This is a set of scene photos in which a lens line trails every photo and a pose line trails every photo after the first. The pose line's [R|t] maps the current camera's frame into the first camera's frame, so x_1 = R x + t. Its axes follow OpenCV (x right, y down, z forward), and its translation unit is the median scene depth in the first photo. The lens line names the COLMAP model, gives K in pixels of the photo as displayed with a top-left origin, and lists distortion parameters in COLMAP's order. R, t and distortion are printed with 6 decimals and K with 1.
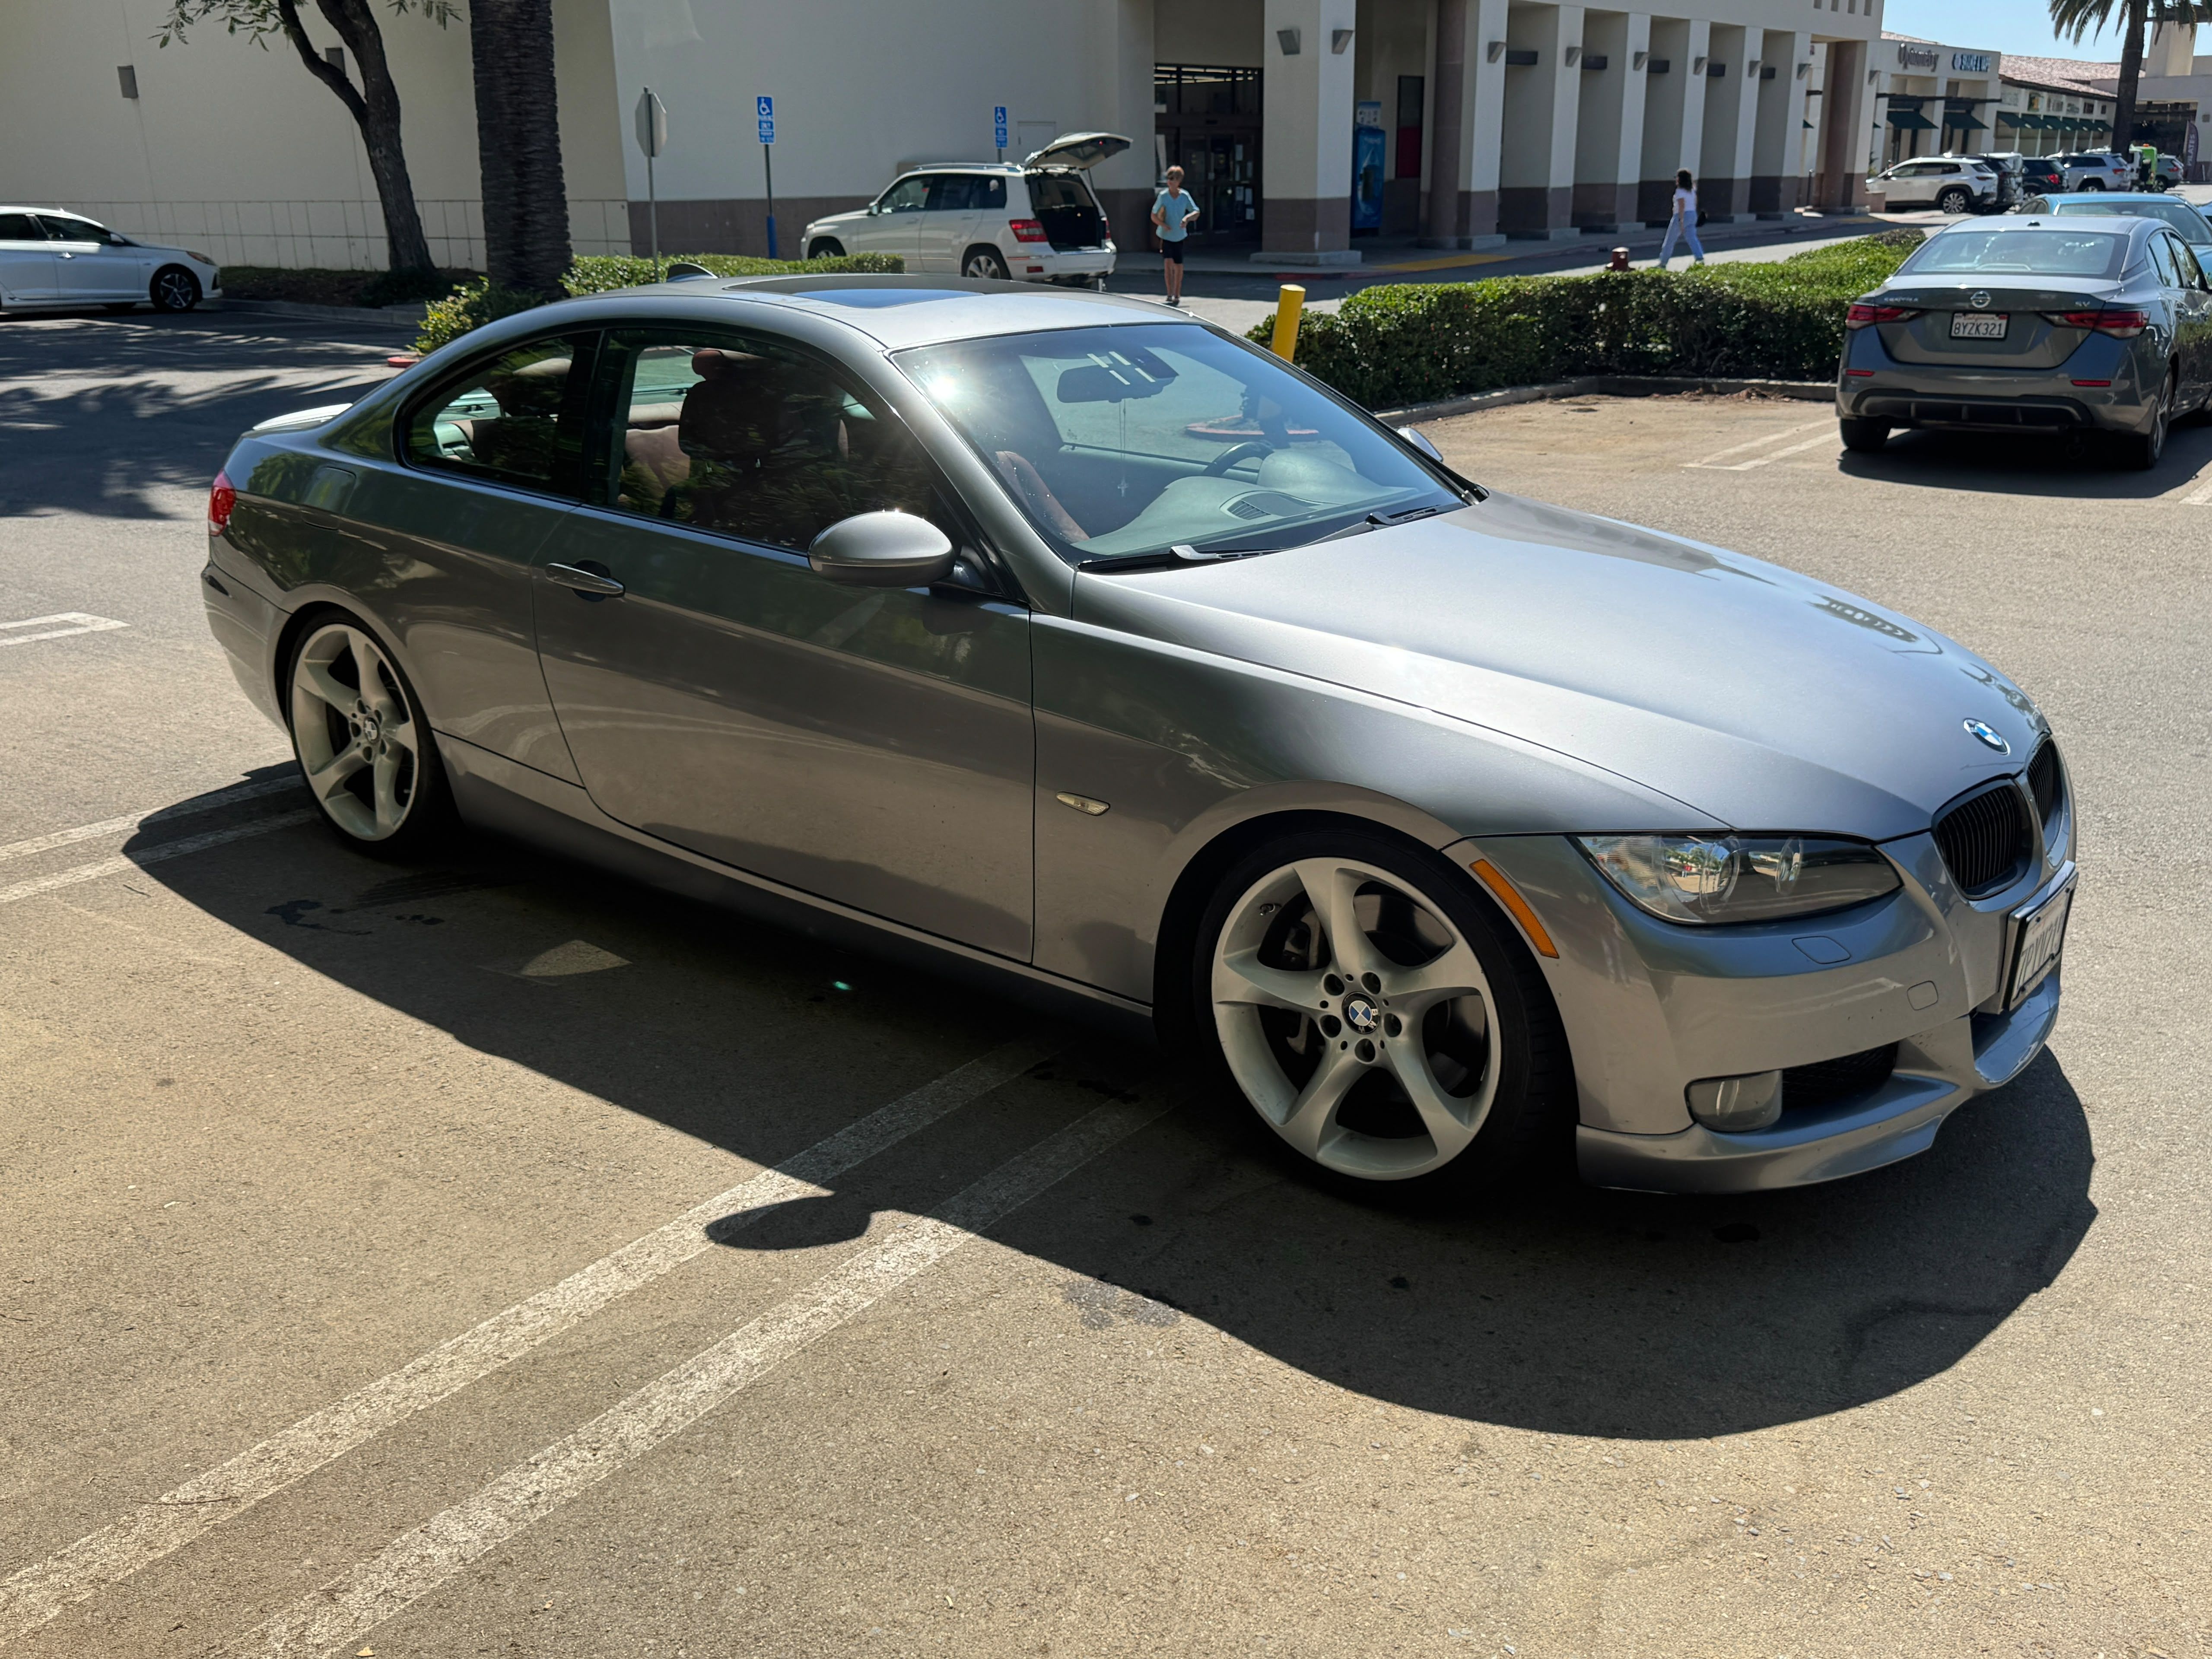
lens RADIAL K [[1937.3, 0, 1123.6], [0, 1937.3, 825.9], [0, 0, 1]] dist [0.042687, -0.061551]
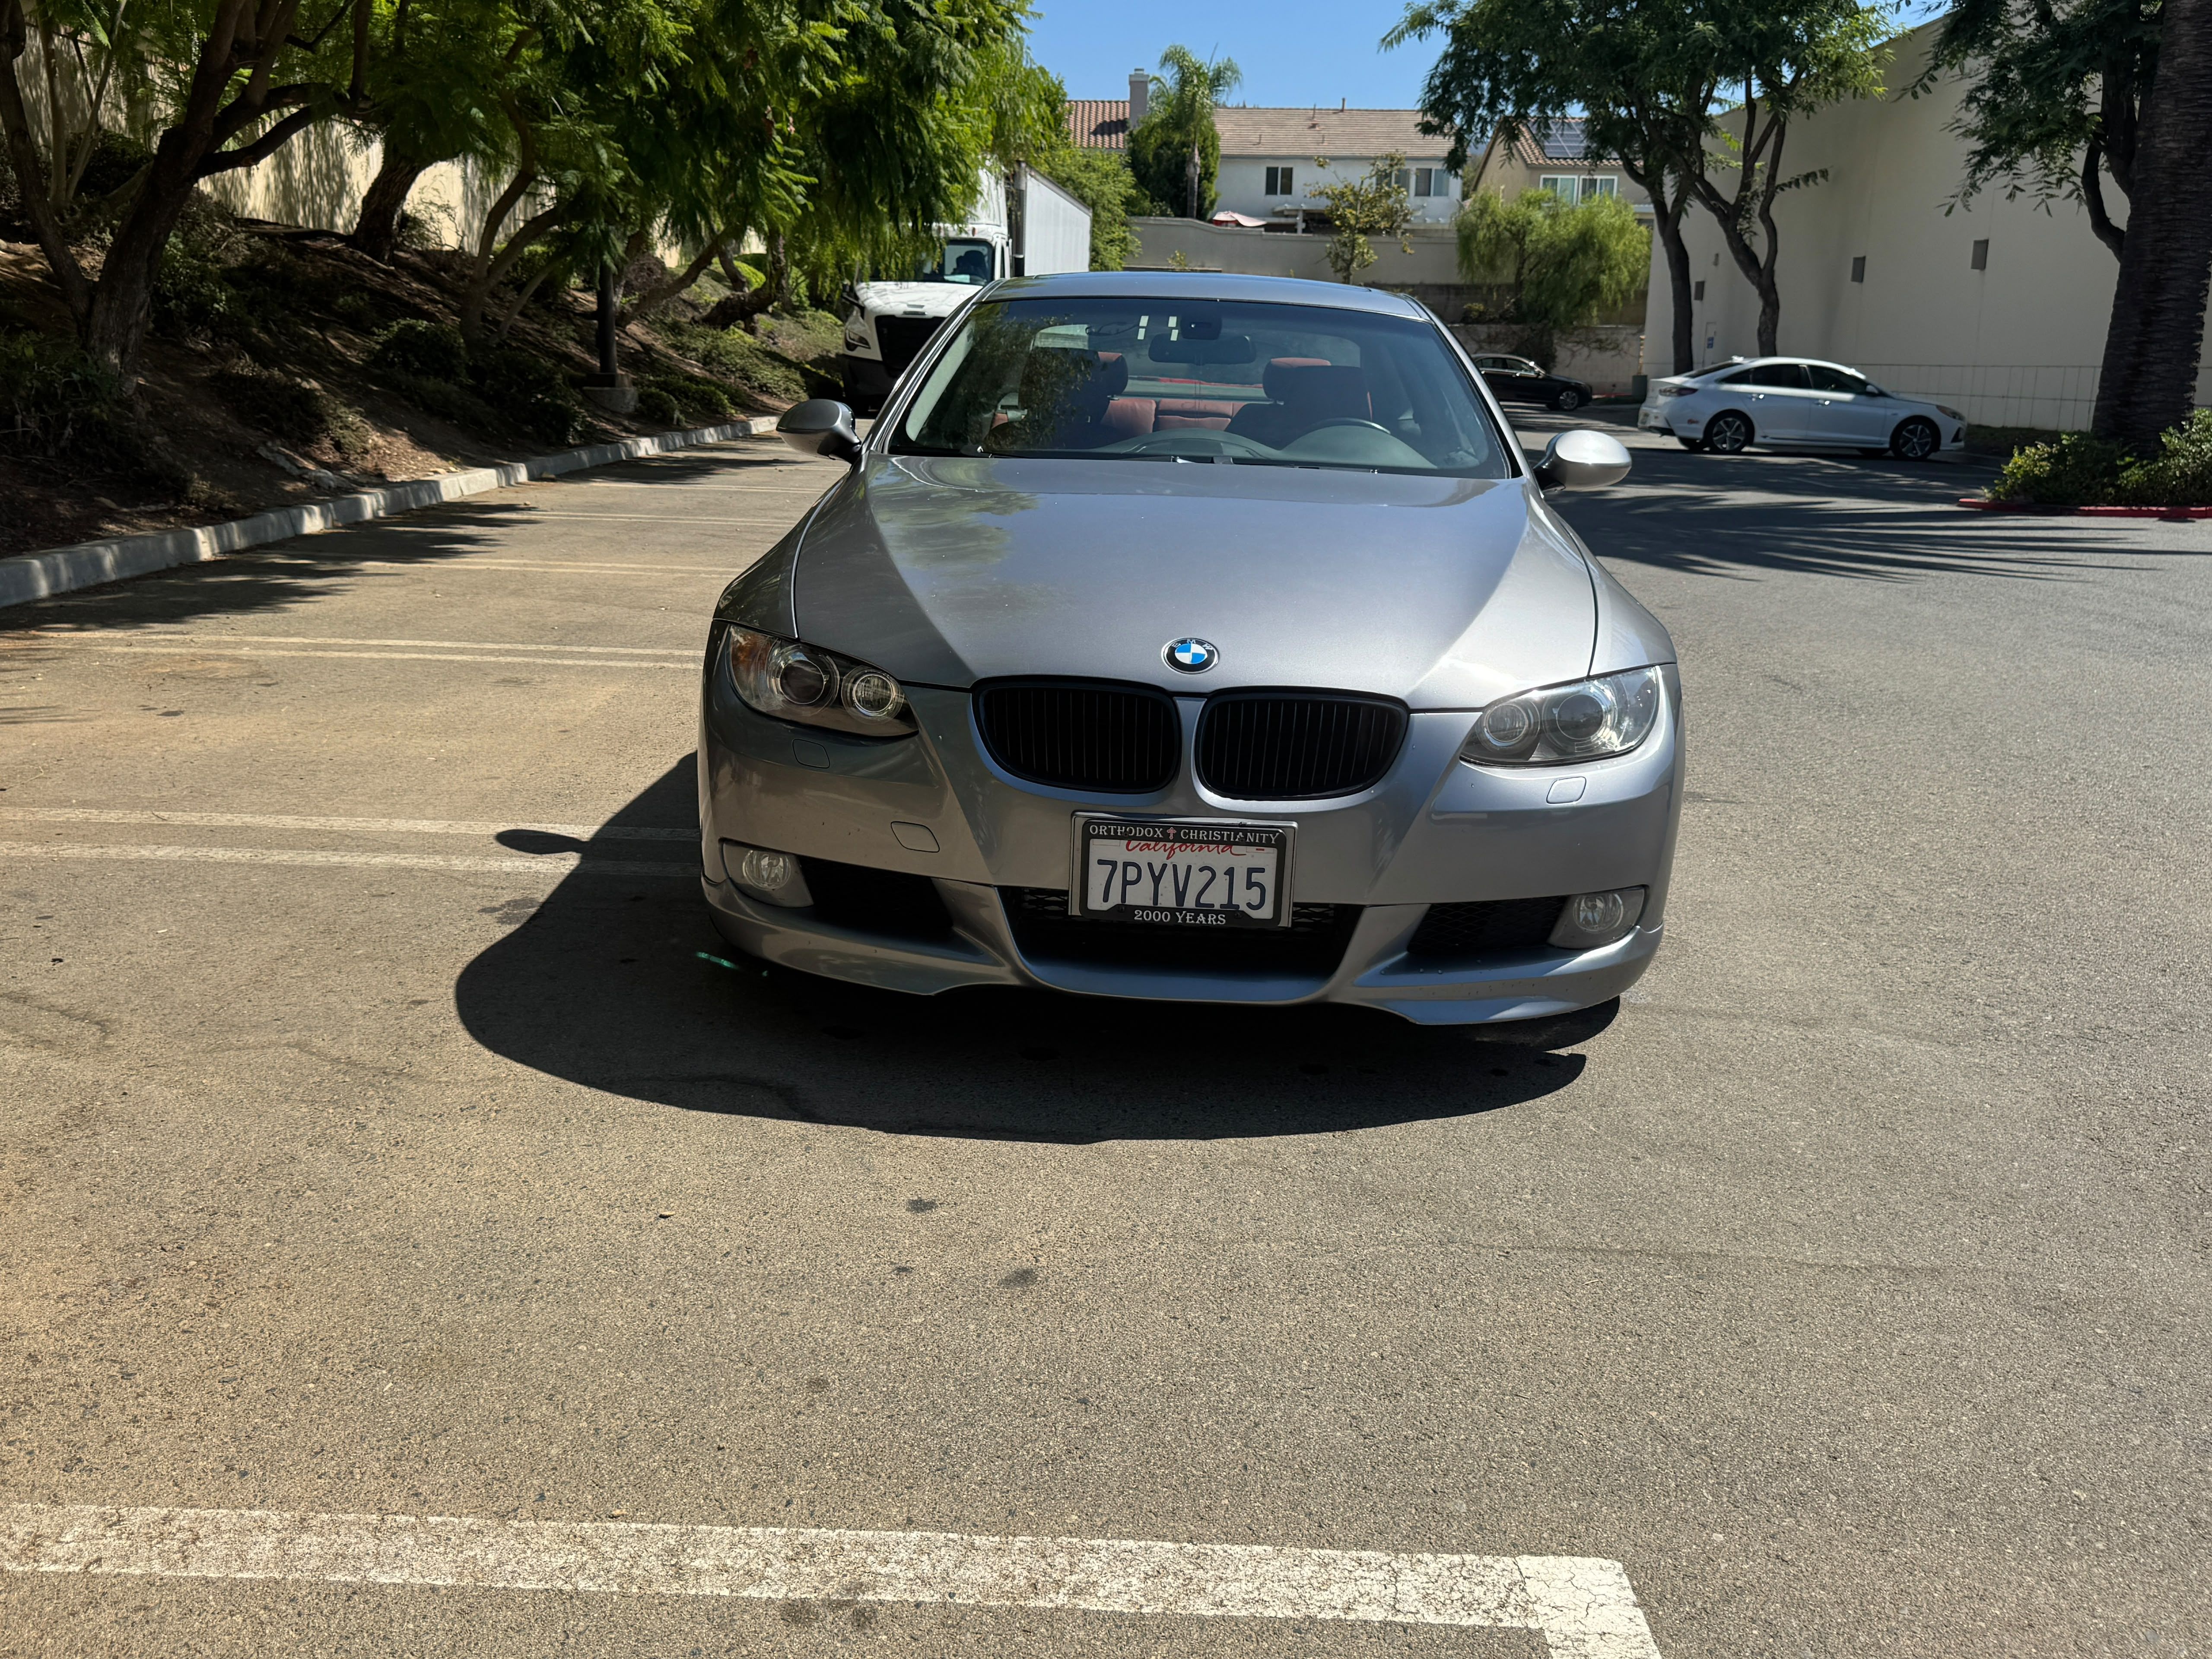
lens RADIAL K [[1937.3, 0, 1104.0], [0, 1937.3, 832.7], [0, 0, 1]] dist [0.042687, -0.061551]
pose [[0.590216, 0.216515, -0.777667, 1.030293], [-0.282817, 0.957763, 0.052010, 0.000535], [0.756082, 0.189240, 0.626521, 0.335996]]
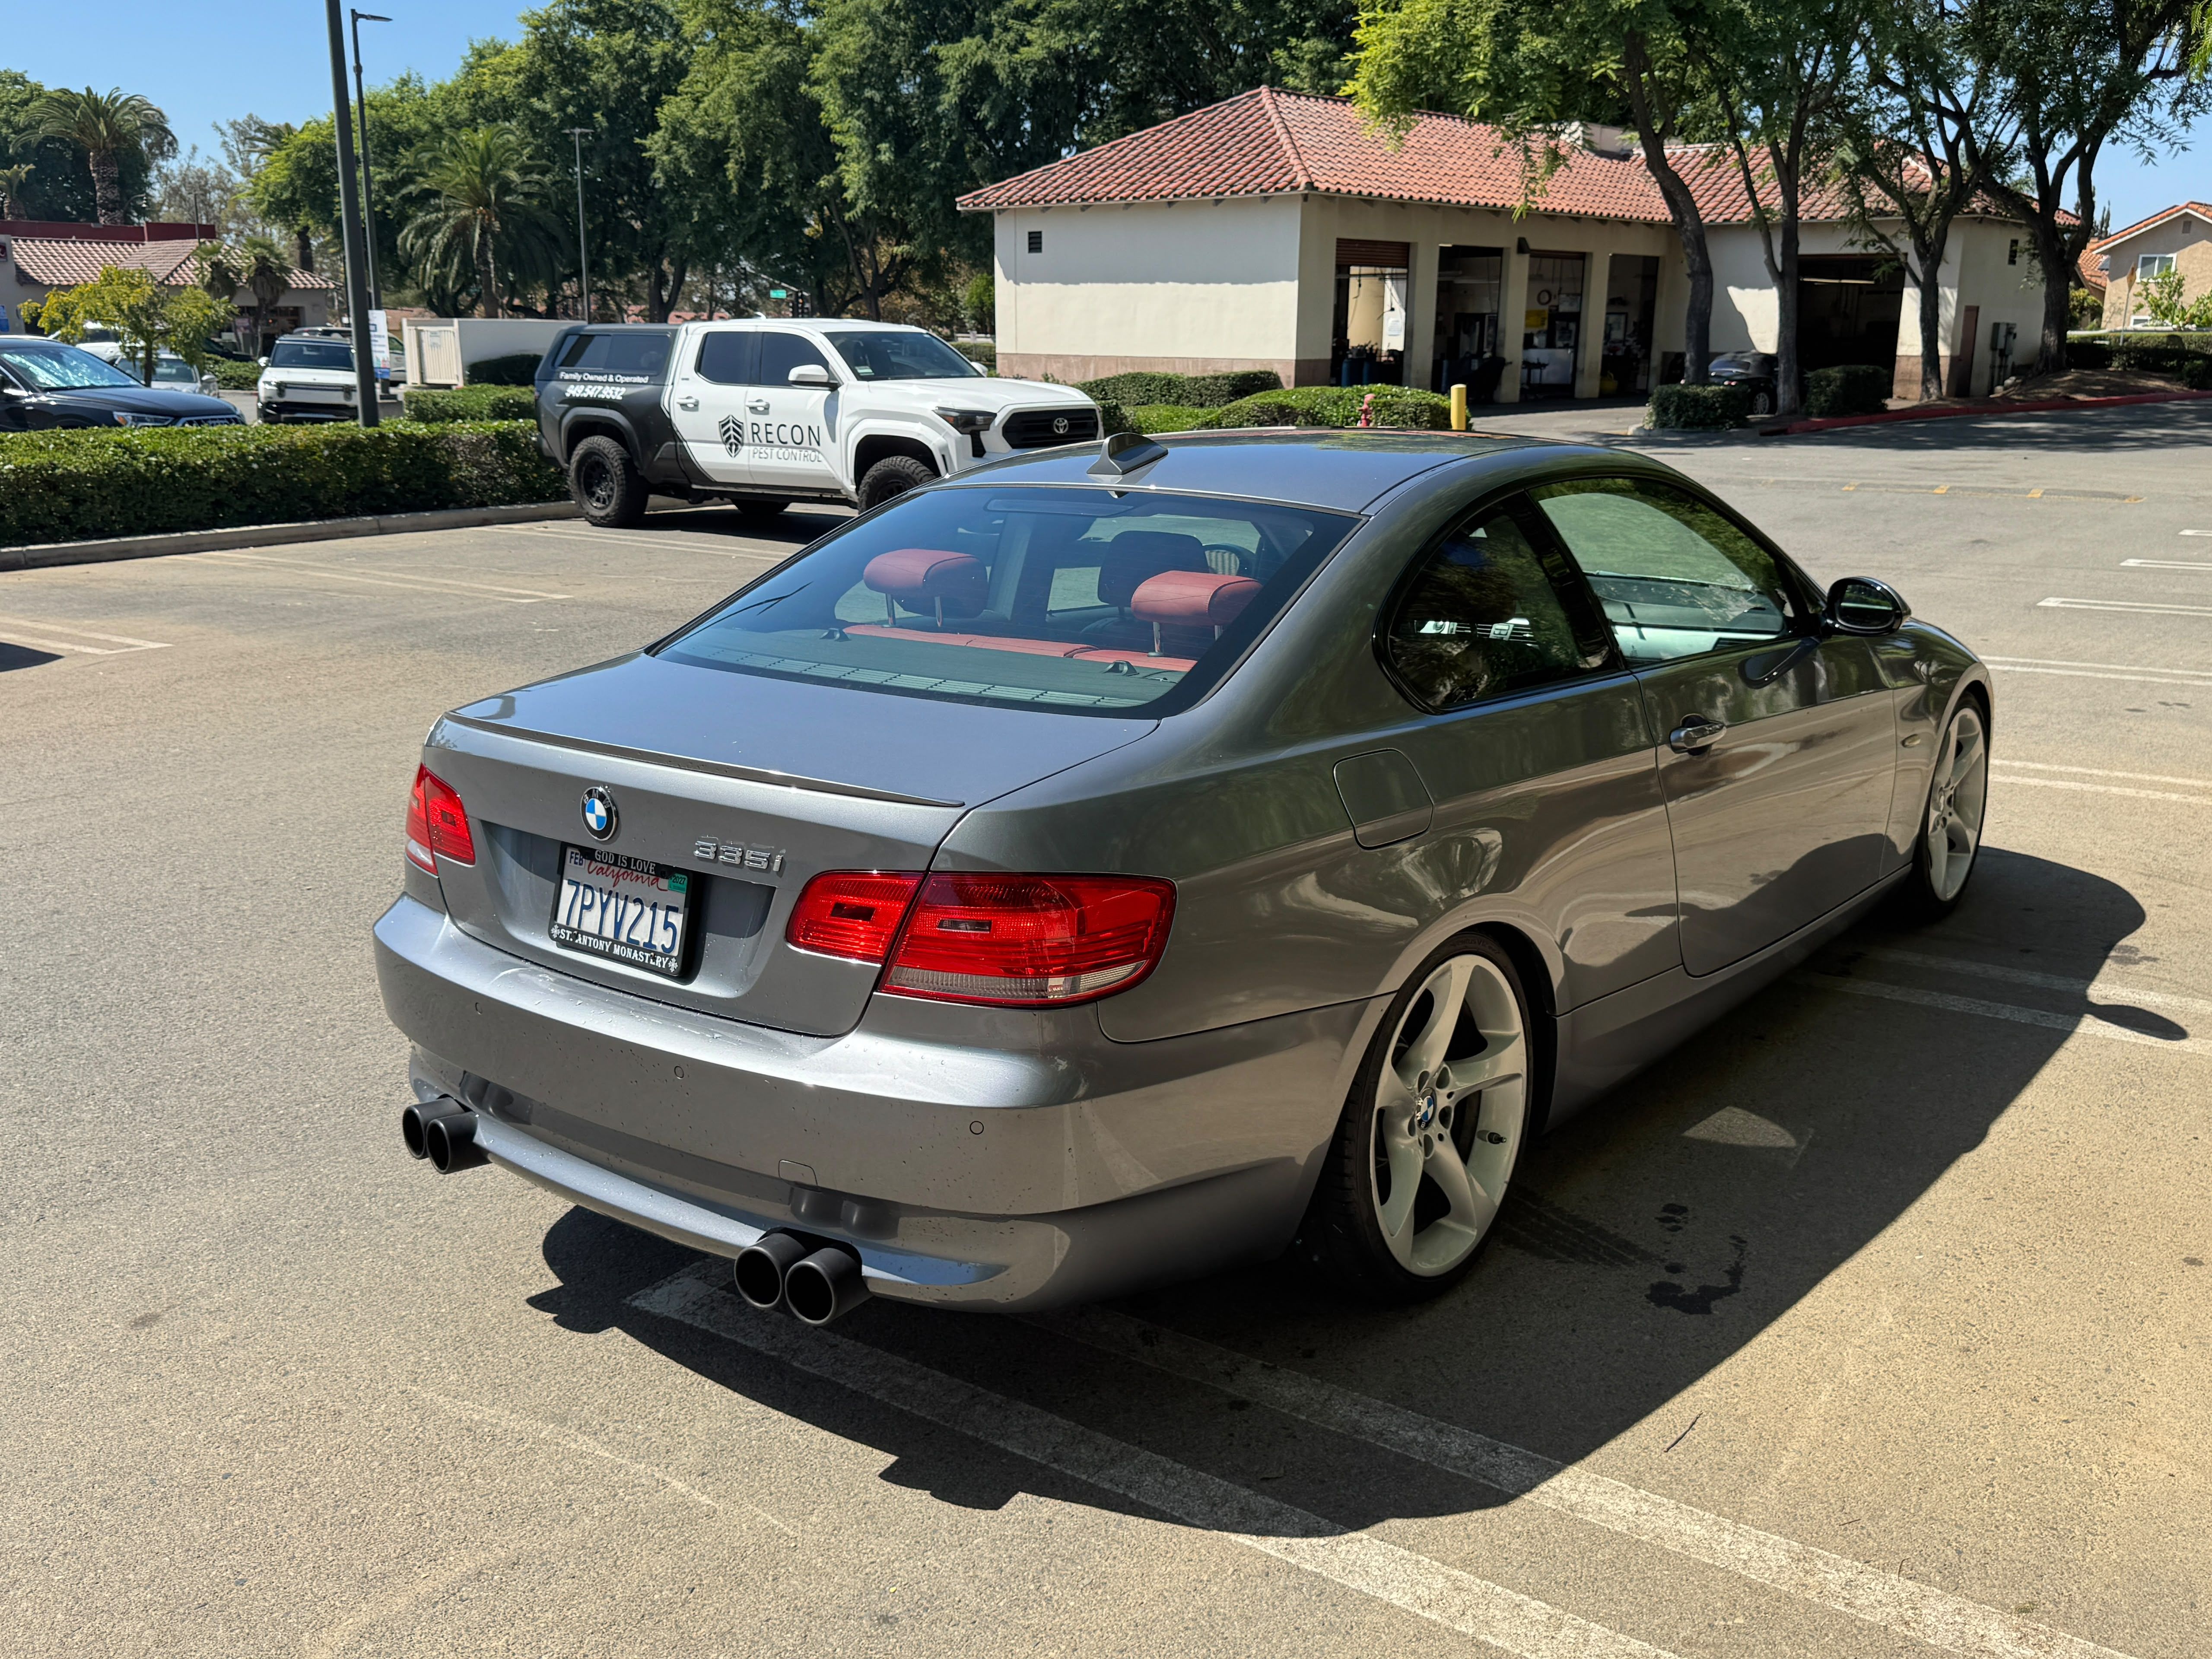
lens RADIAL K [[1937.3, 0, 1122.0], [0, 1937.3, 825.2], [0, 0, 1]] dist [0.042687, -0.061551]
pose [[-0.007492, -0.230874, 0.972955, -1.319796], [0.302345, 0.926919, 0.222279, -0.416289], [-0.953169, 0.295834, 0.062859, 1.341834]]
